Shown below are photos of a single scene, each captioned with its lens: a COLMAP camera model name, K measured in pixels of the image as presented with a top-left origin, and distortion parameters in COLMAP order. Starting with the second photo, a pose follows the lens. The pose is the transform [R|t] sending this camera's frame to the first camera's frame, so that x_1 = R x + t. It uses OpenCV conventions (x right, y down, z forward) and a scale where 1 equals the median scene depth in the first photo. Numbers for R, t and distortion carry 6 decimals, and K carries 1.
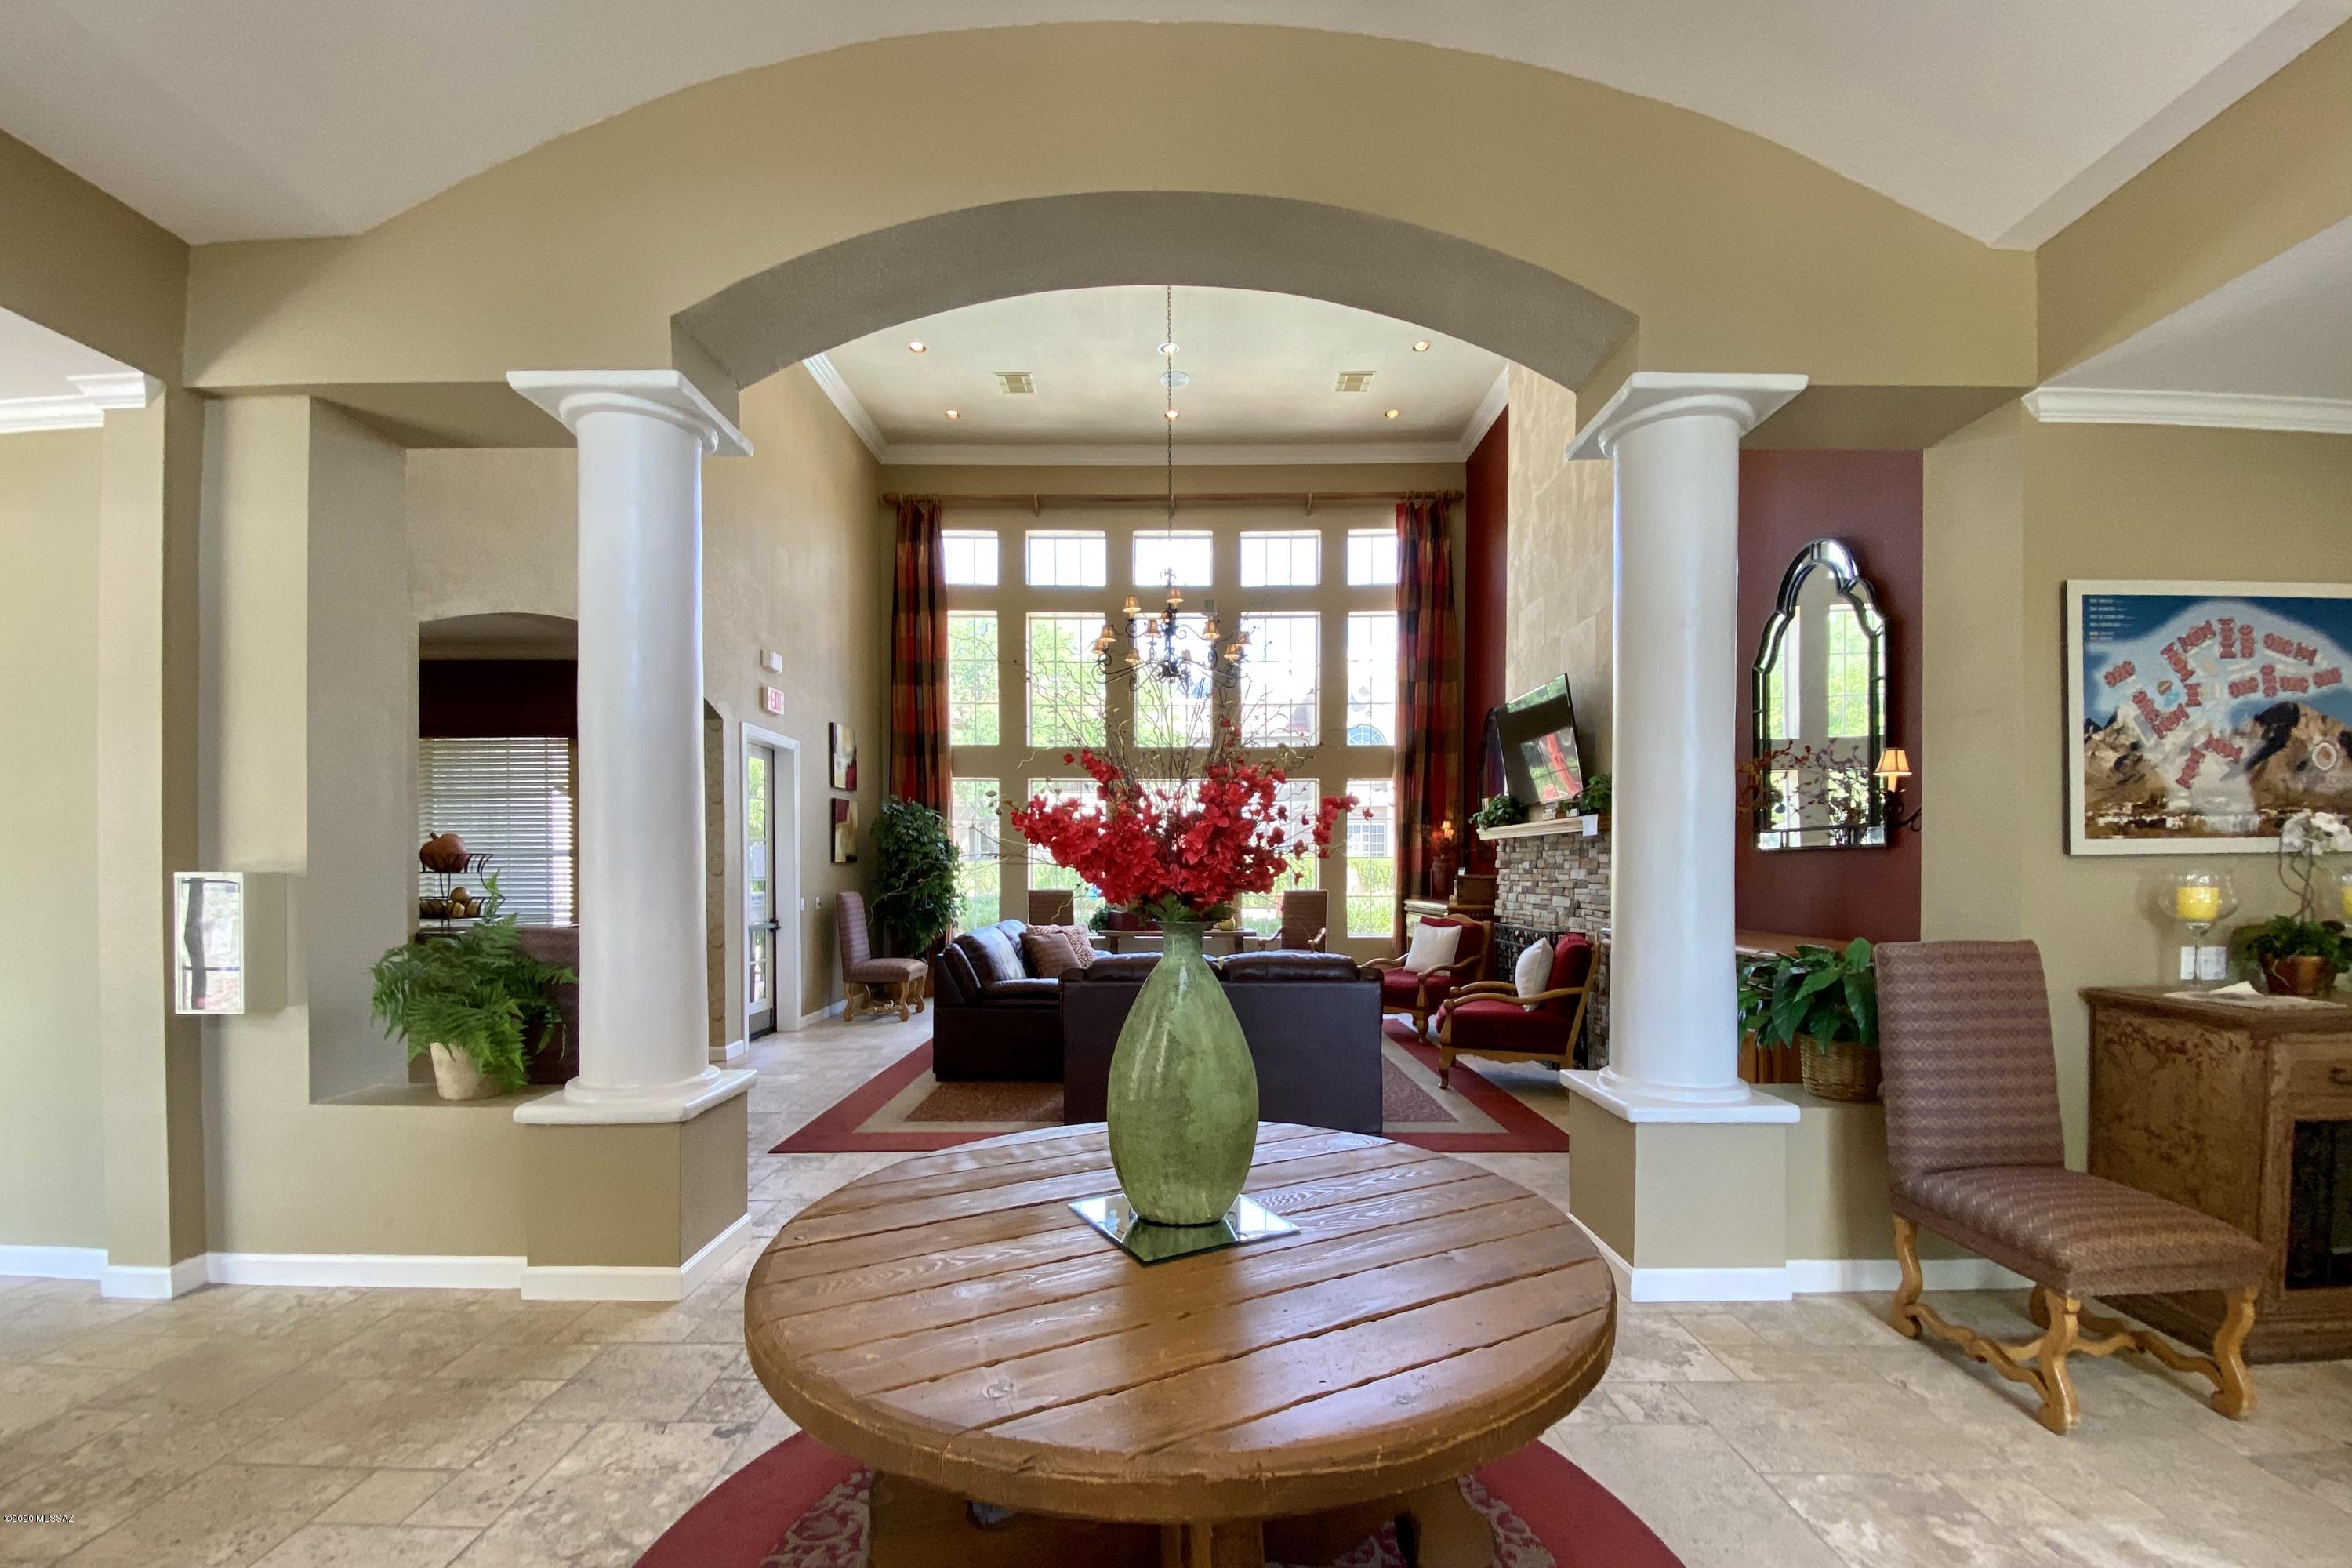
lens RADIAL K [[965.5, 0, 1203.0], [0, 965.5, 869.8], [0, 0, 1]] dist [-0.002799, -0.003582]
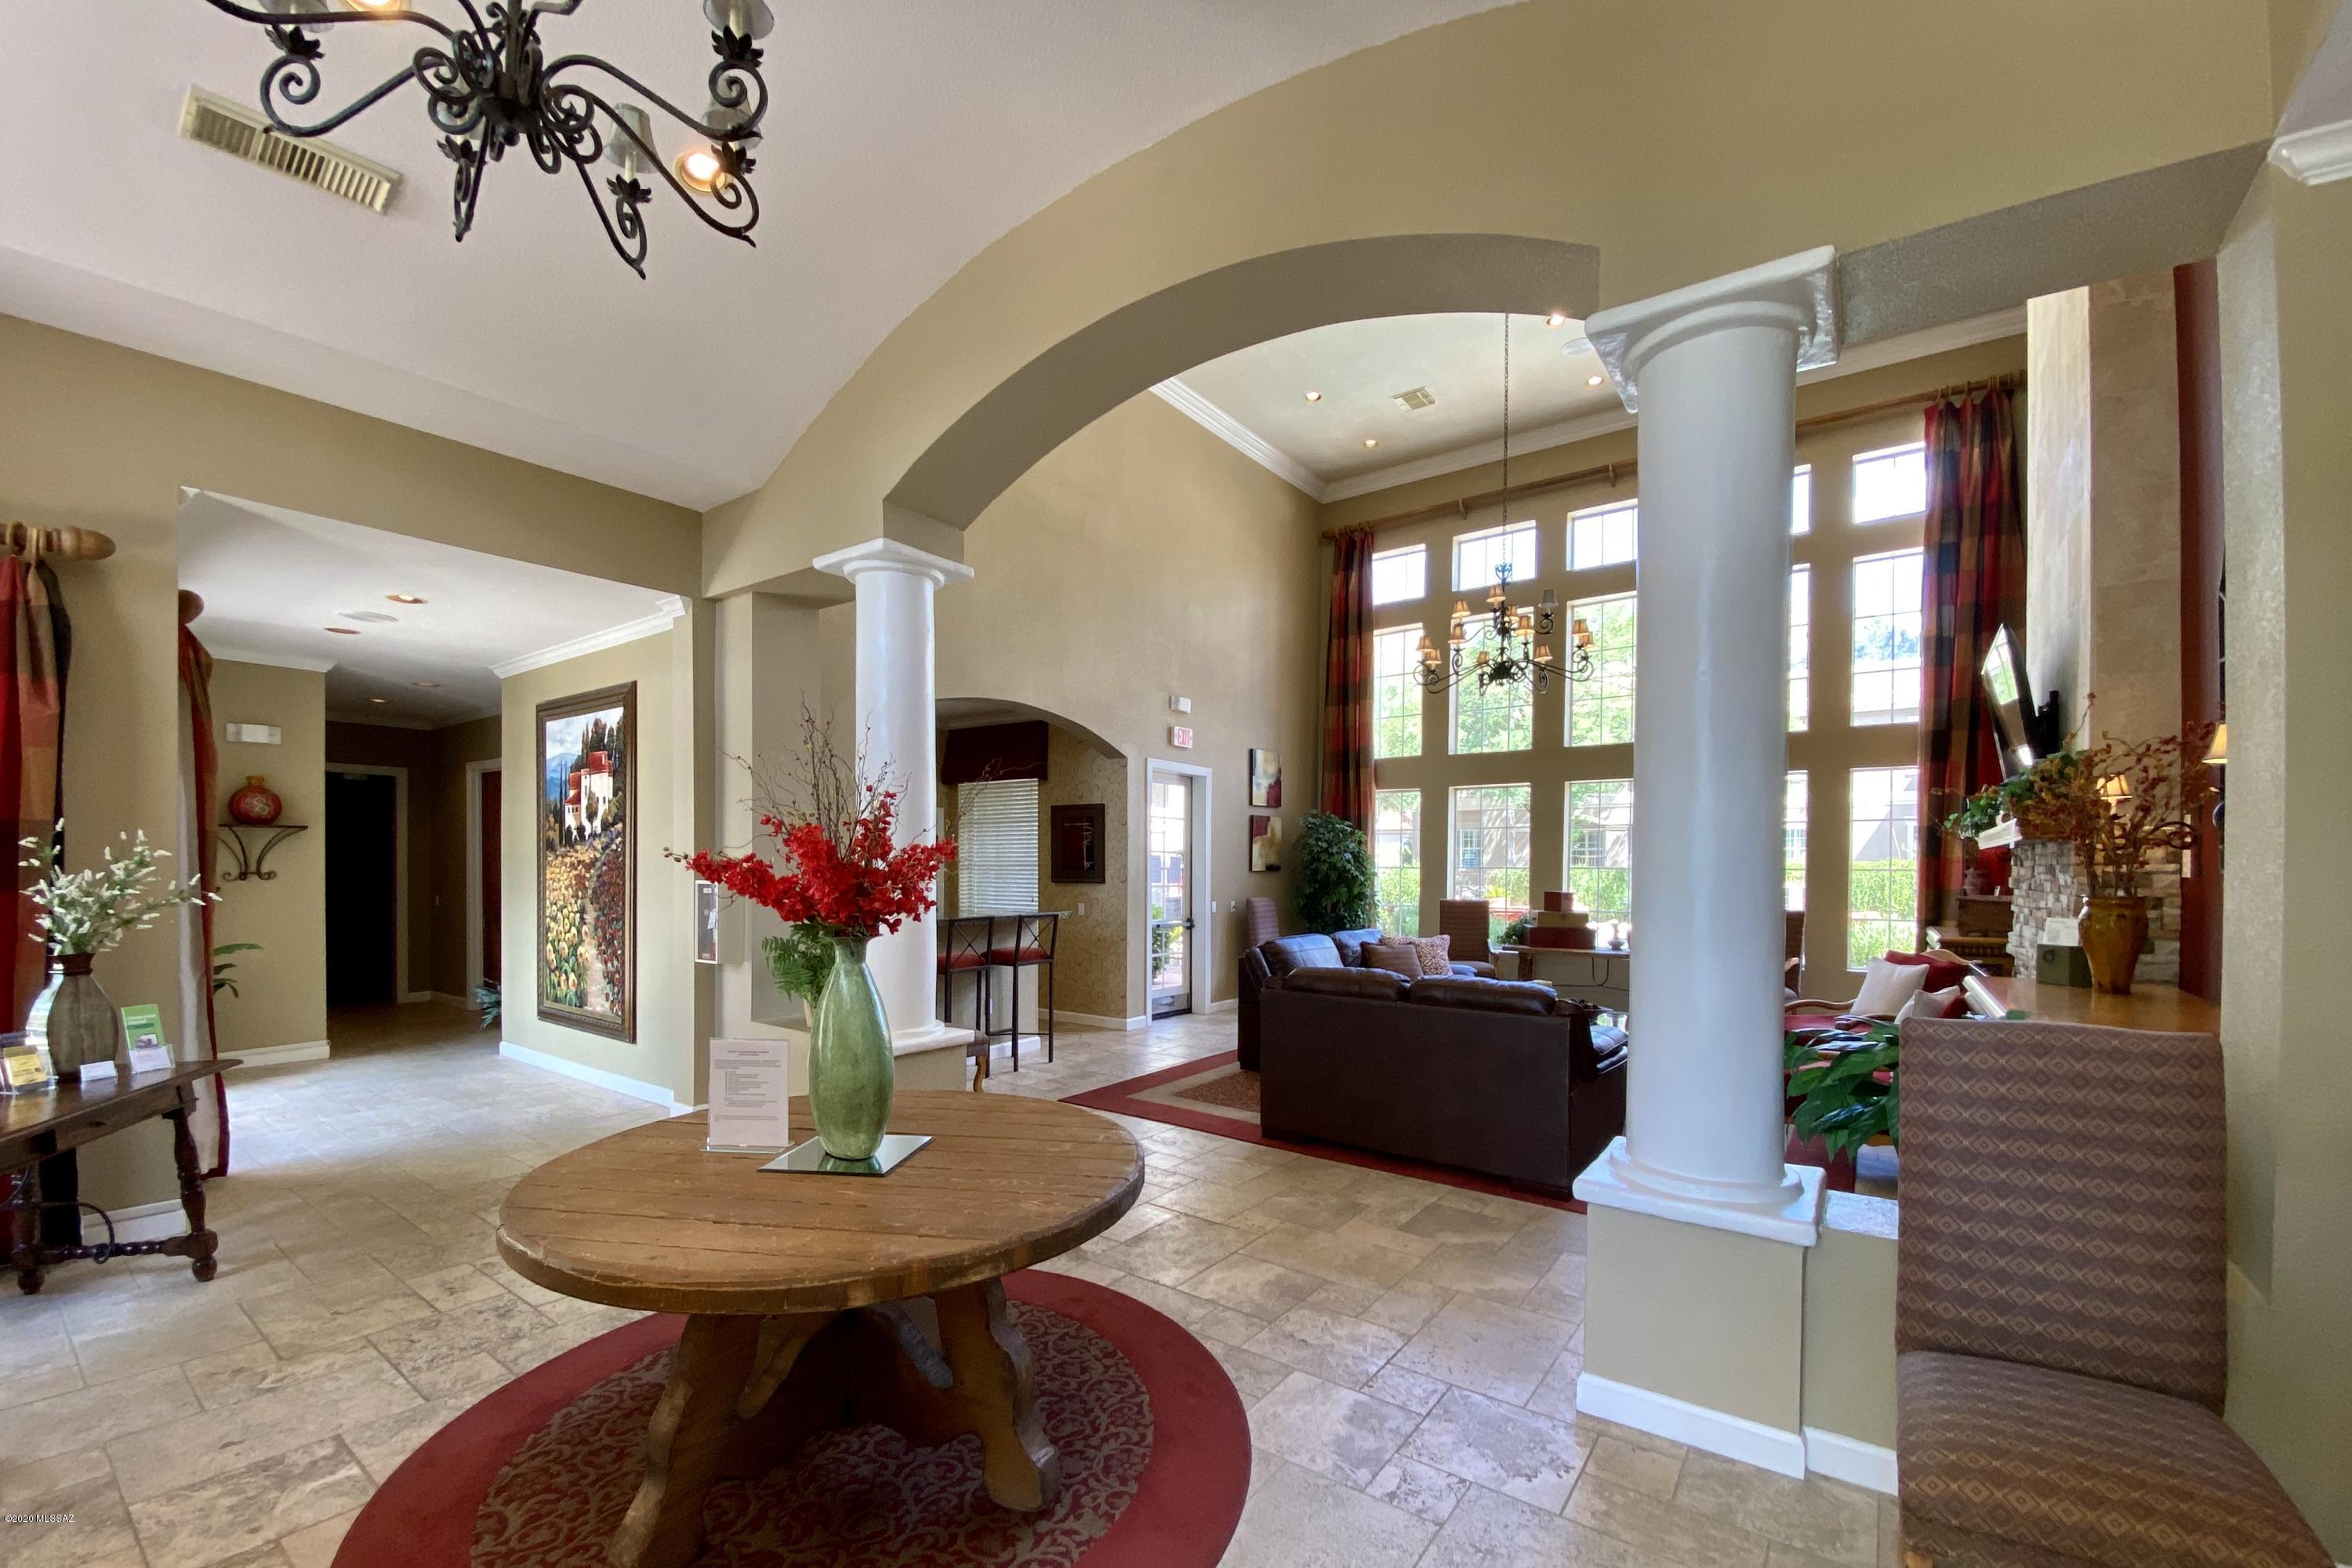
lens RADIAL K [[965.5, 0, 1171.2], [0, 965.5, 880.6], [0, 0, 1]] dist [-0.002799, -0.003582]
pose [[0.798958, 0.013931, -0.601226, 0.203187], [-0.009392, 0.999899, 0.010688, -0.007336], [0.601314, -0.002892, 0.799008, 0.032597]]
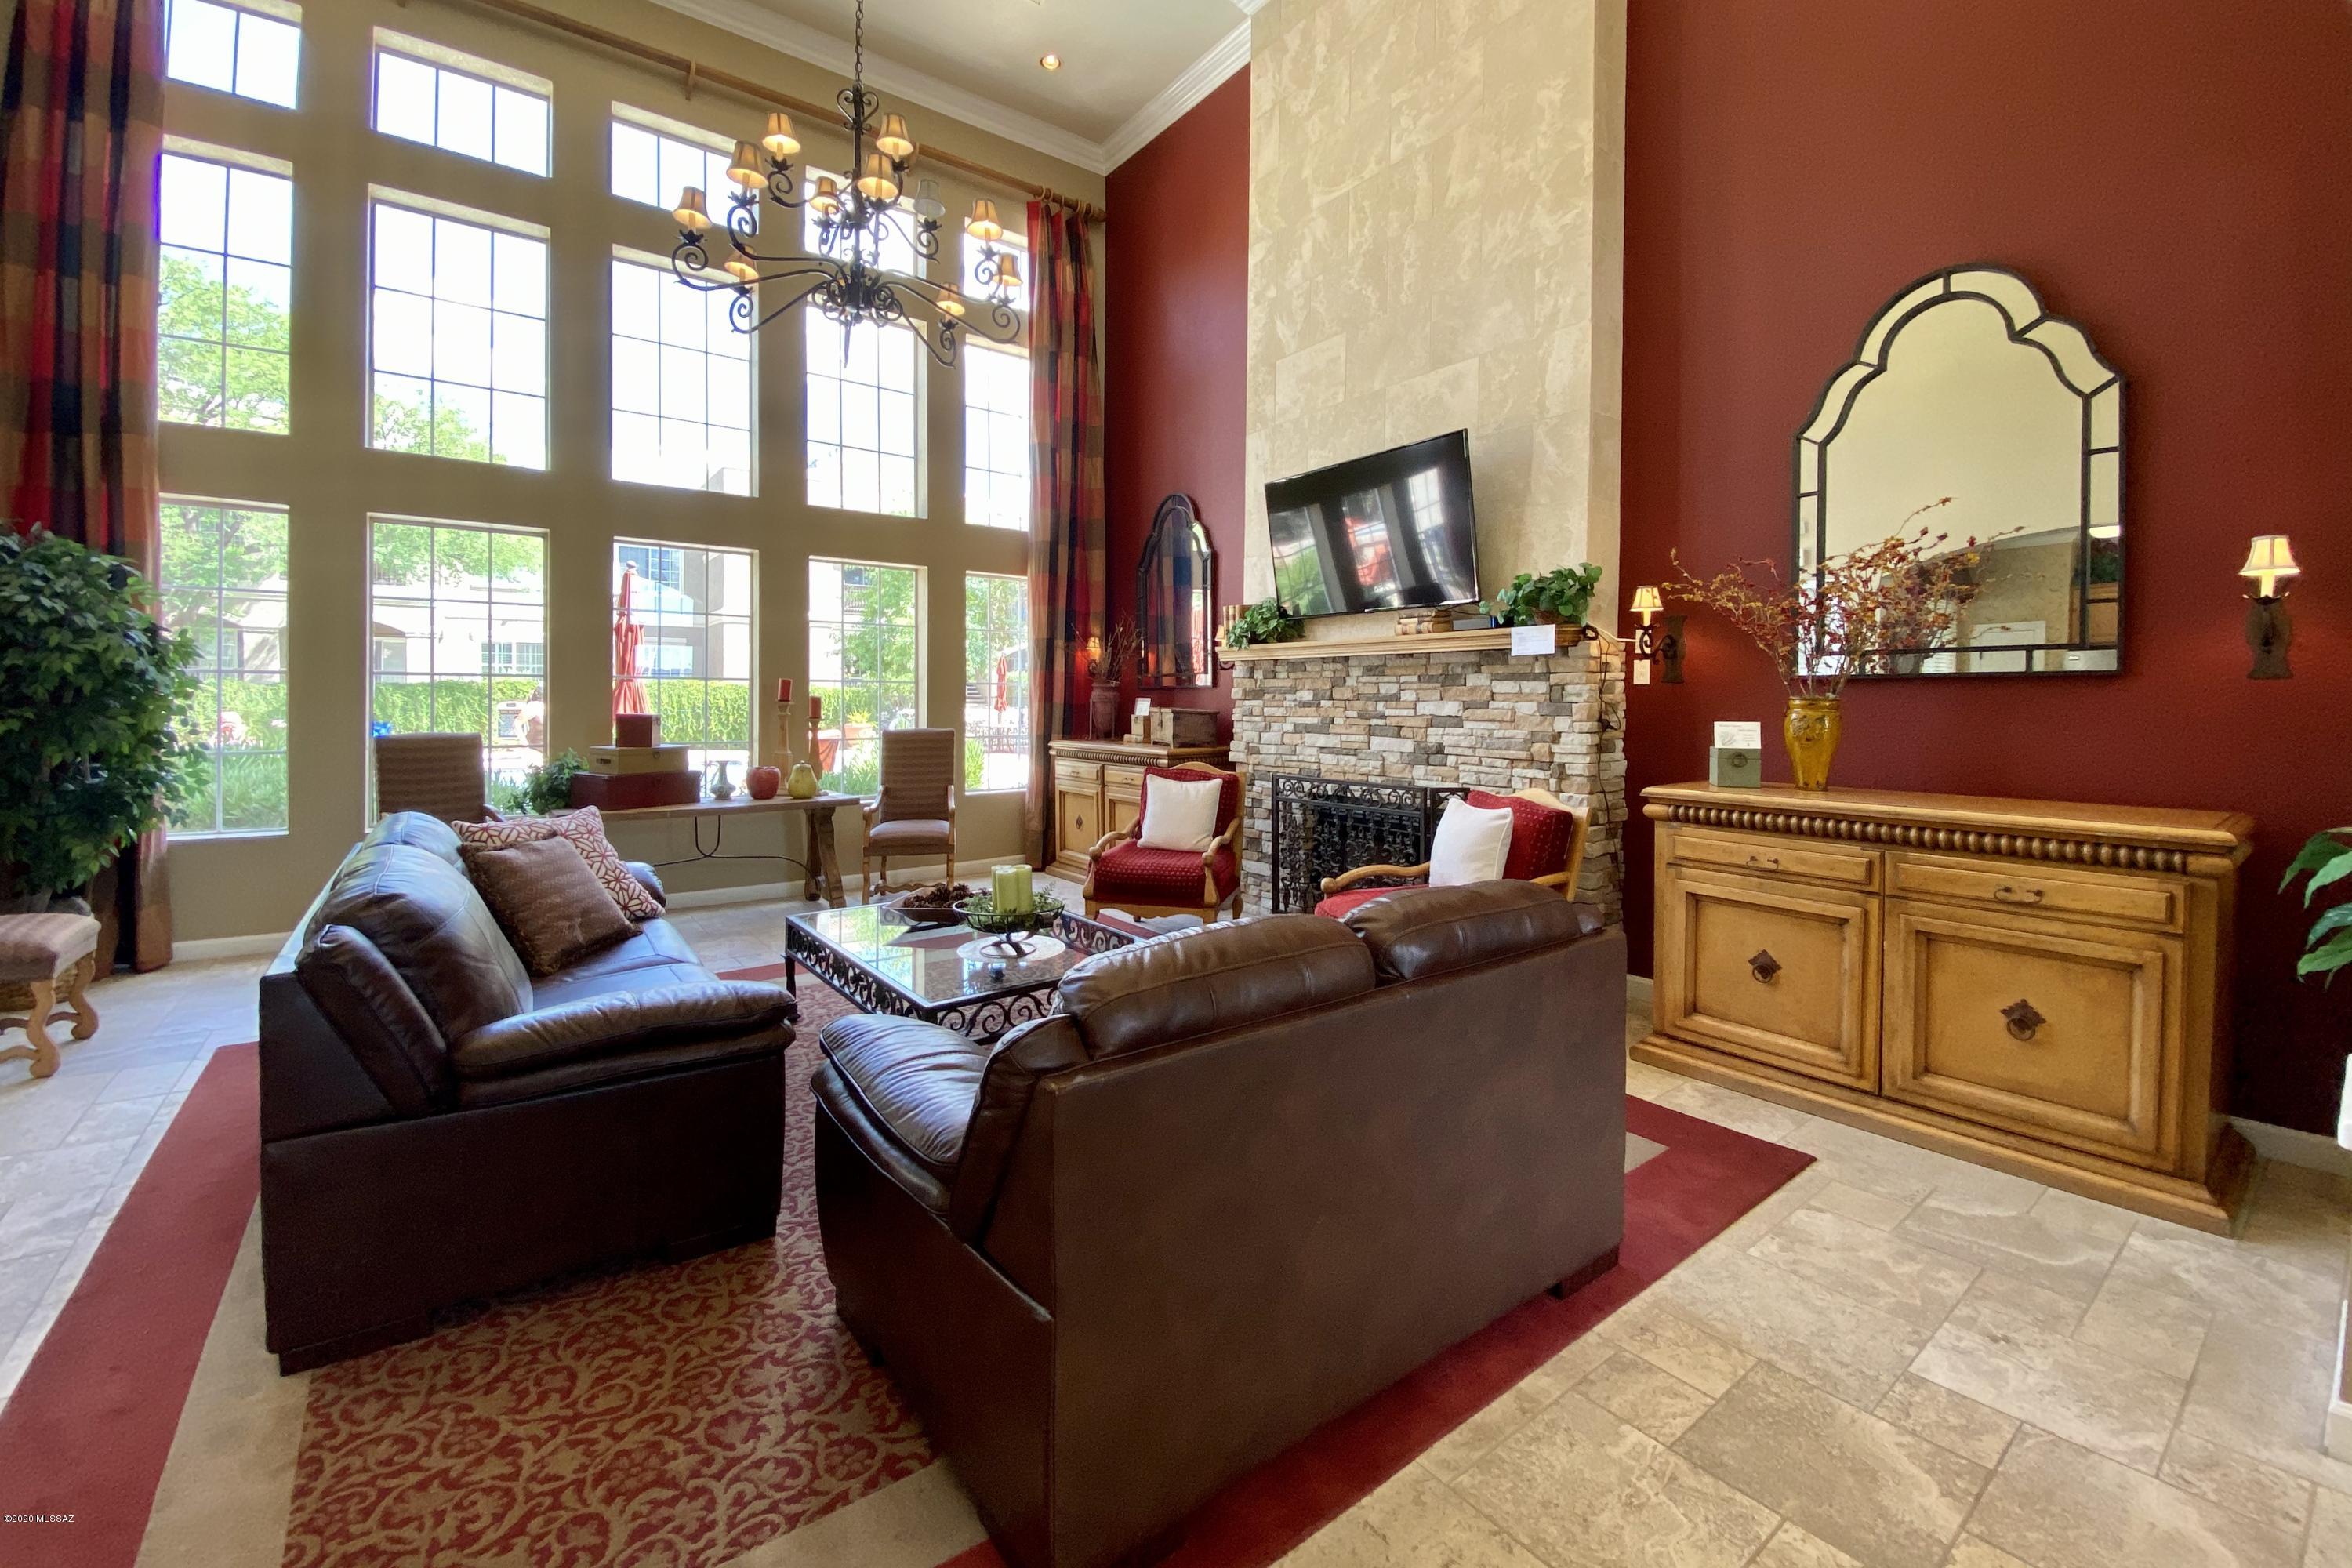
lens RADIAL K [[965.5, 0, 1195.7], [0, 965.5, 718.0], [0, 0, 1]] dist [-0.002799, -0.003582]
pose [[0.807230, -0.002016, 0.590234, -0.140895], [-0.006832, 0.999895, 0.012759, 0.002956], [-0.590198, -0.014332, 0.807131, 0.358443]]
